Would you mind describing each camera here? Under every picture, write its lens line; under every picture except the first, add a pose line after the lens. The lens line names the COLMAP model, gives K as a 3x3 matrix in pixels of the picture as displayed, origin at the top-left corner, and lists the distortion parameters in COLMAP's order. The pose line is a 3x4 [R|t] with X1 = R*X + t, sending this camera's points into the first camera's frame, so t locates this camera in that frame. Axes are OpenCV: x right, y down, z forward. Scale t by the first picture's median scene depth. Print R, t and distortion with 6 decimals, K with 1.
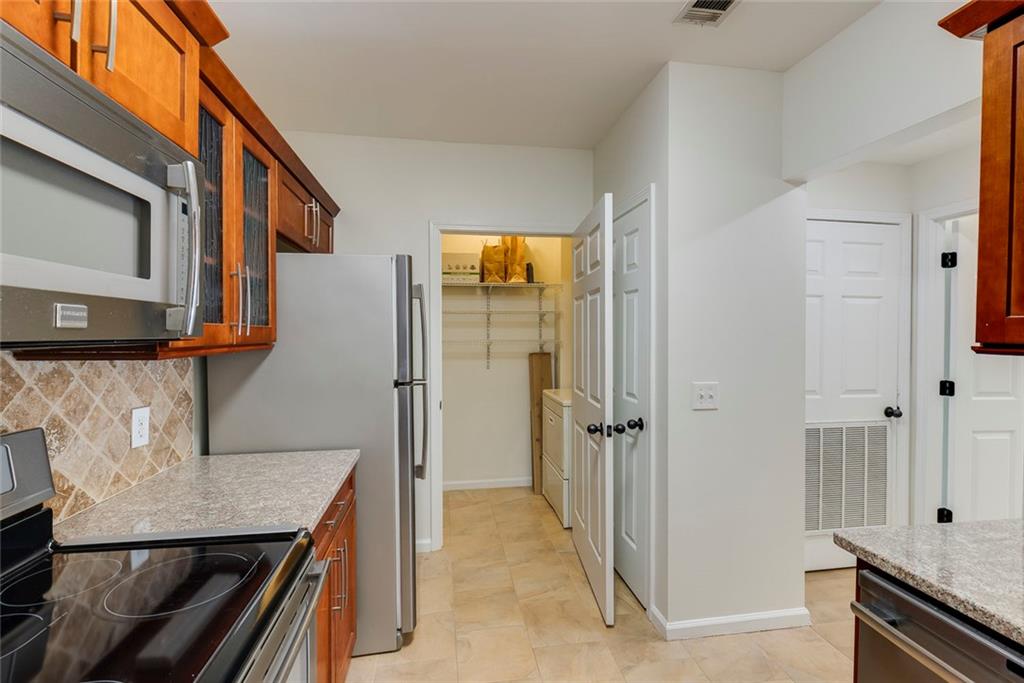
lens RADIAL K [[457.6, 0, 512.0], [0, 457.6, 341.5], [0, 0, 1]] dist [0.002496, 0.000292]
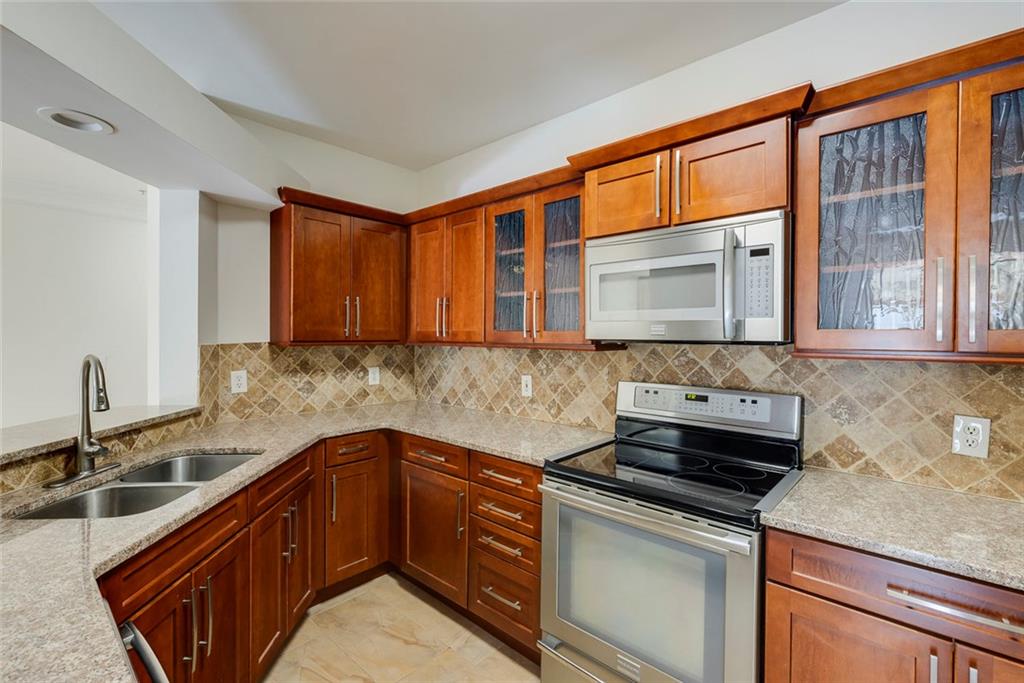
lens RADIAL K [[457.6, 0, 512.0], [0, 457.6, 341.5], [0, 0, 1]] dist [0.002496, 0.000292]
pose [[-0.780990, 0.001546, -0.624542, 0.660799], [-0.018739, 0.999489, 0.025907, -0.024341], [0.624263, 0.031936, -0.780561, 1.370648]]
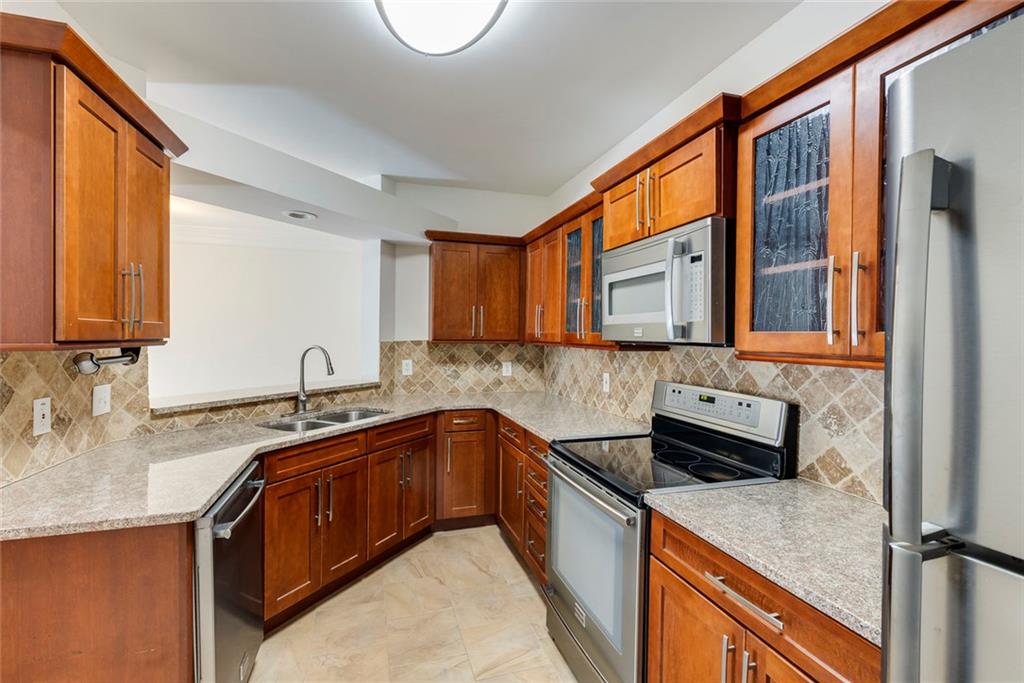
lens RADIAL K [[457.6, 0, 512.0], [0, 457.6, 341.5], [0, 0, 1]] dist [0.002496, 0.000292]
pose [[-0.989953, -0.012899, -0.140805, 0.088213], [-0.017508, 0.999349, 0.031543, -0.040614], [0.140306, 0.033692, -0.989535, 2.017885]]
